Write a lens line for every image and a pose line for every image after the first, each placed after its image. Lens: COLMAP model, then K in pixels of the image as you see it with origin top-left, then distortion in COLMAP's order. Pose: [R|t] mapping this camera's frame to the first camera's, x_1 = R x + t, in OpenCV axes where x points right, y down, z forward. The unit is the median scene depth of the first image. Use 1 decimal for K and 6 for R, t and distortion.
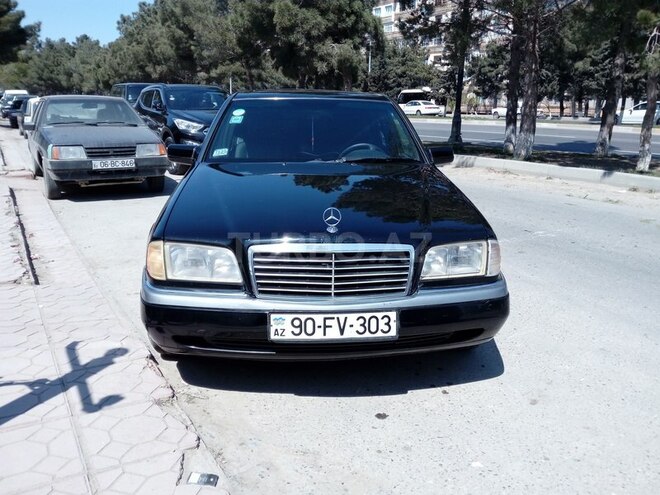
lens RADIAL K [[540.2, 0, 330.0], [0, 540.2, 247.5], [0, 0, 1]] dist [0.010242, -0.002595]
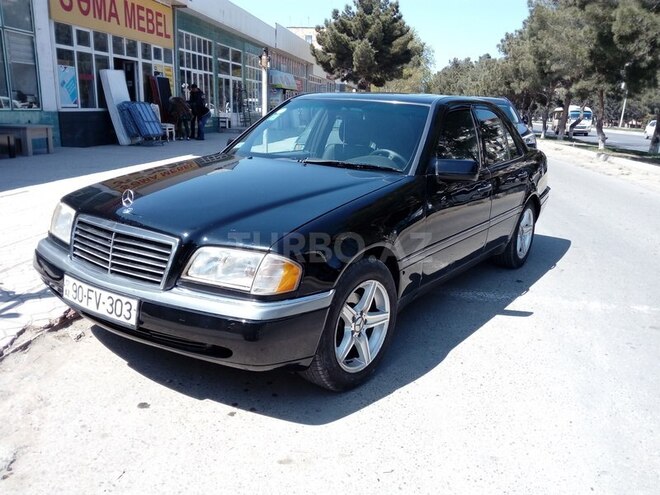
lens RADIAL K [[530.2, 0, 333.6], [0, 530.2, 247.6], [0, 0, 1]] dist [0.038910, -0.060454]
pose [[0.787682, 0.183861, -0.588006, 0.807419], [-0.197936, 0.979354, 0.041080, -0.073207], [0.583419, 0.084030, 0.807812, 0.354820]]
